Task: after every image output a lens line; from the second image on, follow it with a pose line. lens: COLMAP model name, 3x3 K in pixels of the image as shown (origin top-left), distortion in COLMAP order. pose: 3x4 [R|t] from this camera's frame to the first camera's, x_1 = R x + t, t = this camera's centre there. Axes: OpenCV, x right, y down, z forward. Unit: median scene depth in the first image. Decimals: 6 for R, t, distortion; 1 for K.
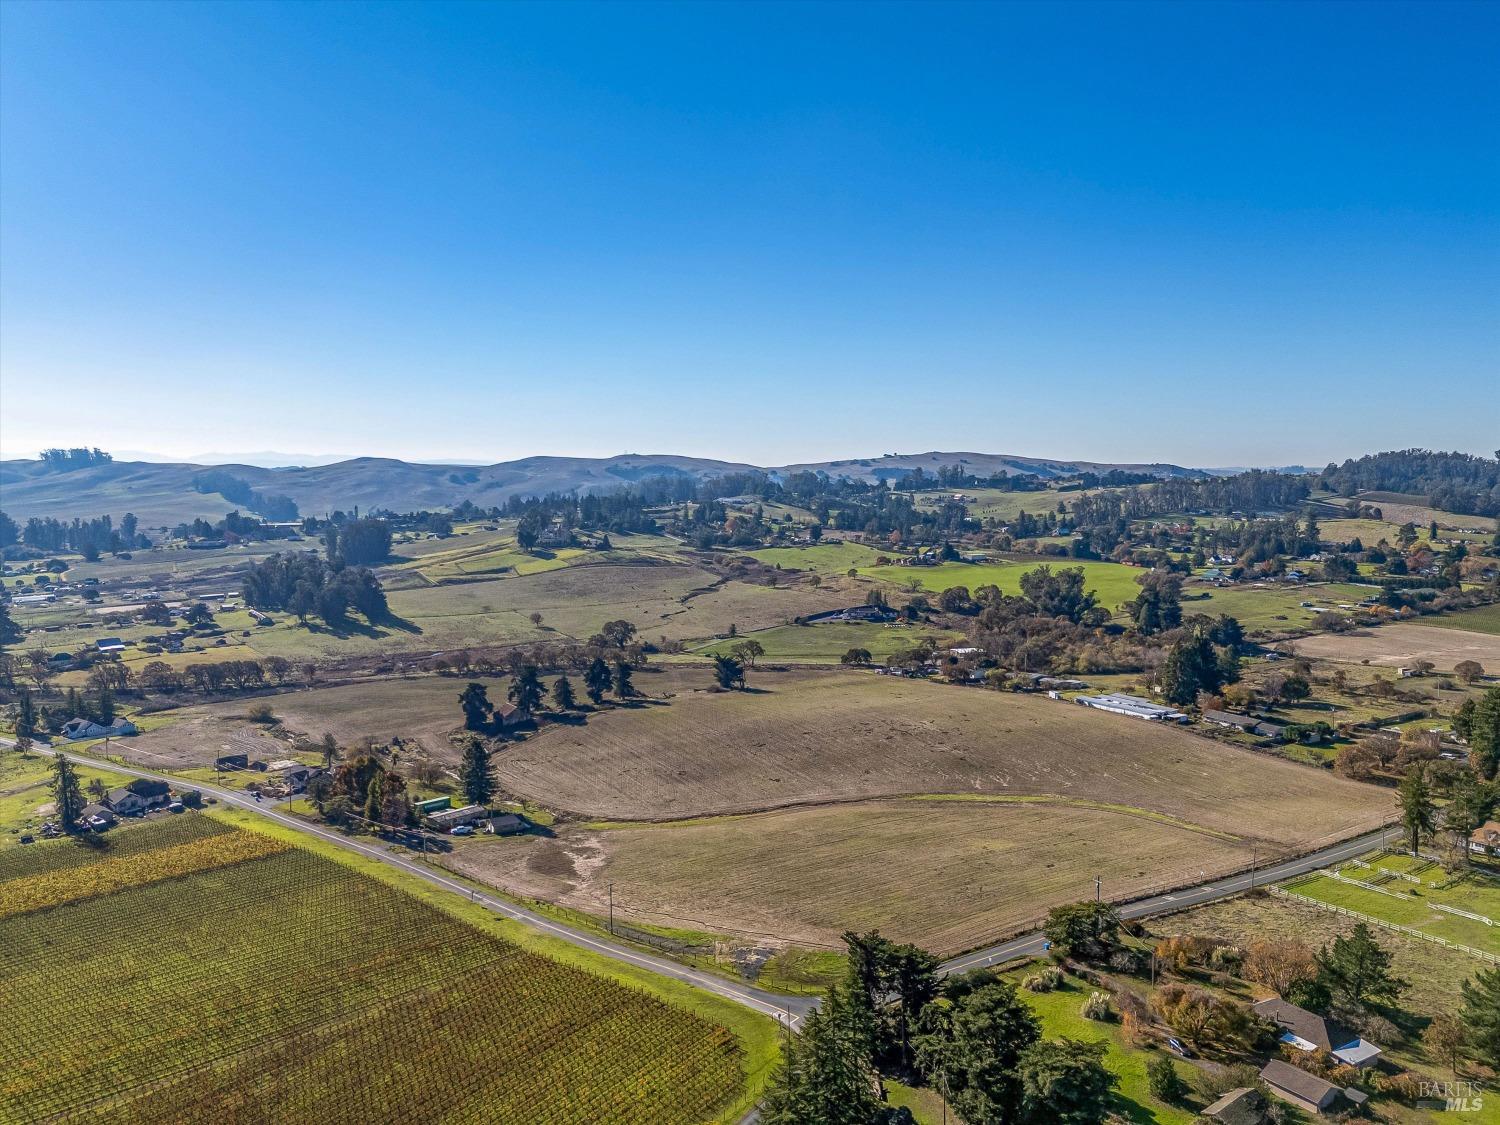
lens RADIAL K [[1101.1, 0, 752.9], [0, 1101.1, 564.4], [0, 0, 1]] dist [0.072049, -0.063513]
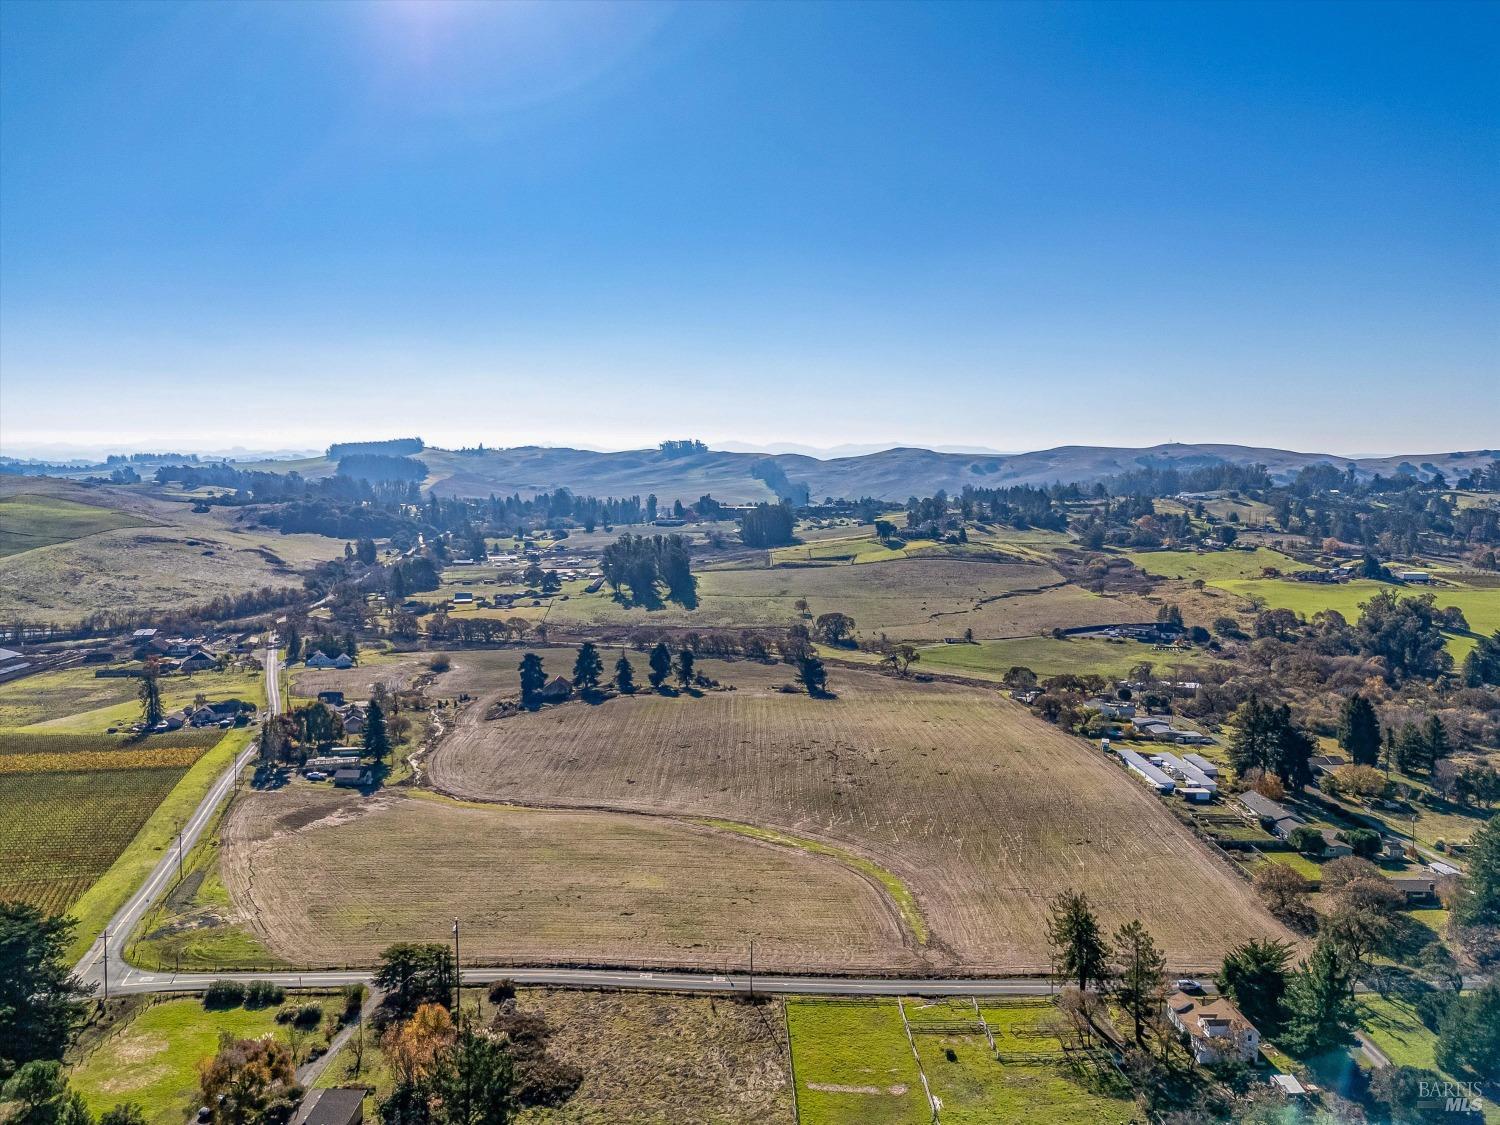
lens RADIAL K [[1101.1, 0, 751.3], [0, 1101.1, 563.4], [0, 0, 1]] dist [0.072049, -0.063513]
pose [[0.850997, 0.058895, -0.521858, 0.218798], [-0.054801, 0.998226, 0.023292, -0.007988], [0.522304, 0.008777, 0.852714, 0.084887]]
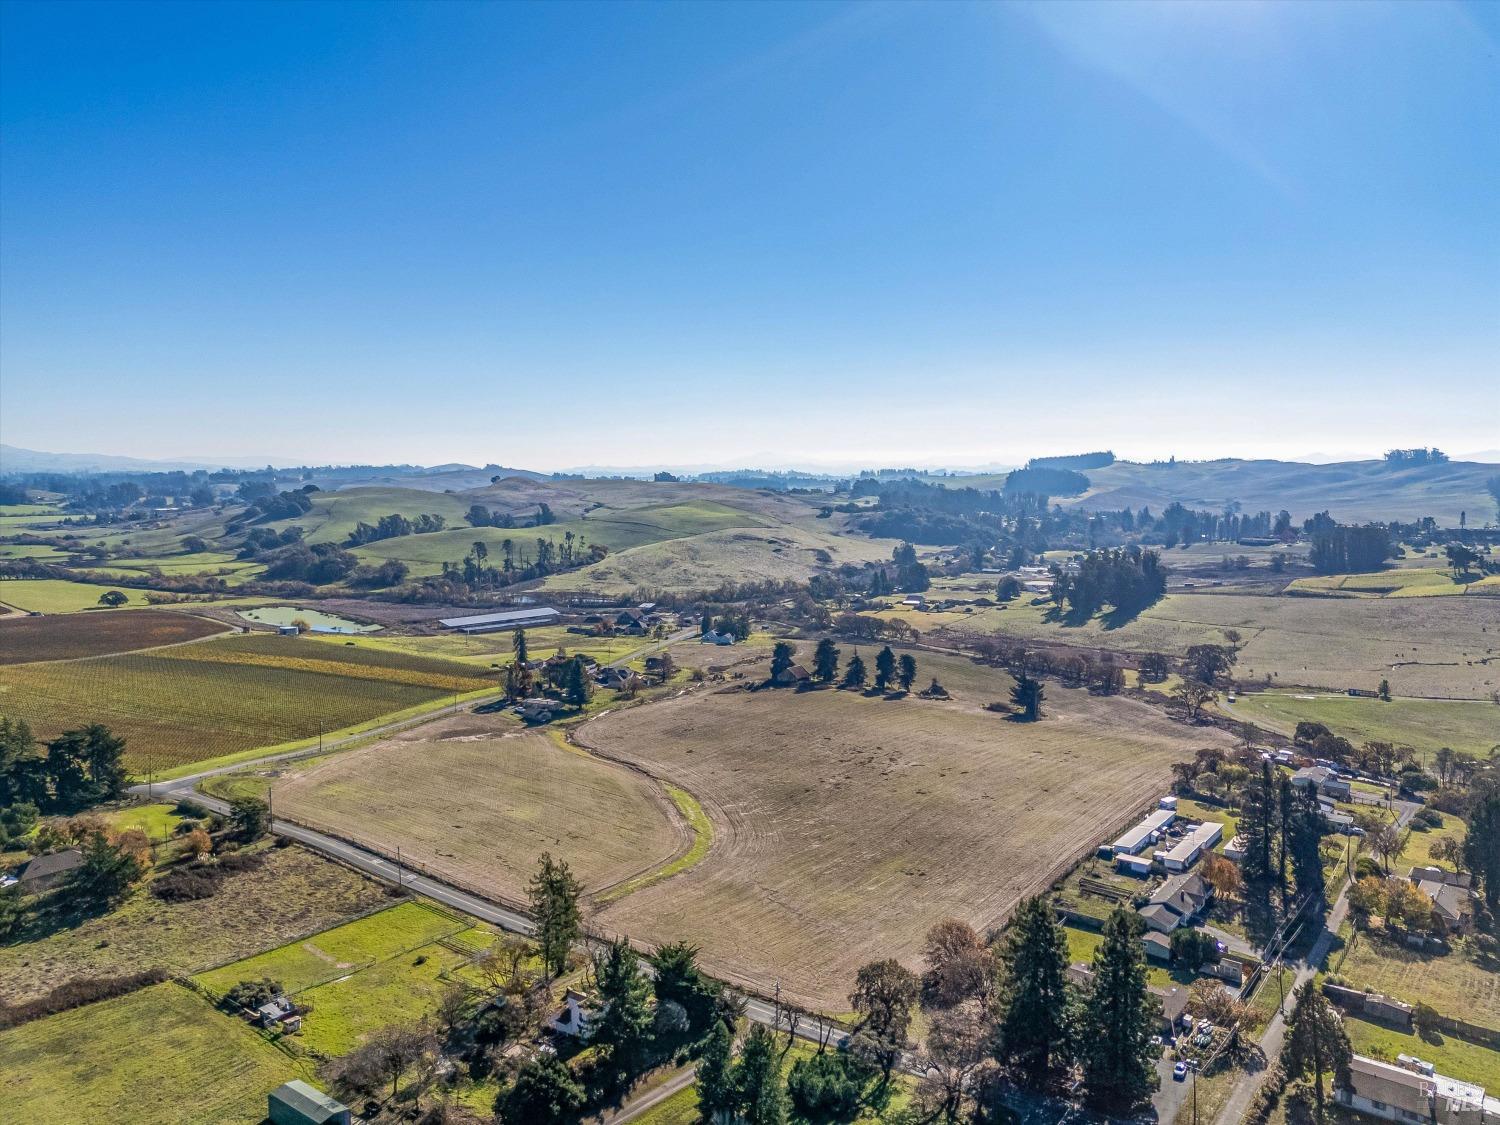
lens RADIAL K [[1101.1, 0, 748.8], [0, 1101.1, 564.0], [0, 0, 1]] dist [0.072049, -0.063513]
pose [[0.344461, 0.087826, -0.934684, 0.379019], [-0.088652, 0.994208, 0.060748, -0.021635], [0.934606, 0.061936, 0.350252, 0.240812]]
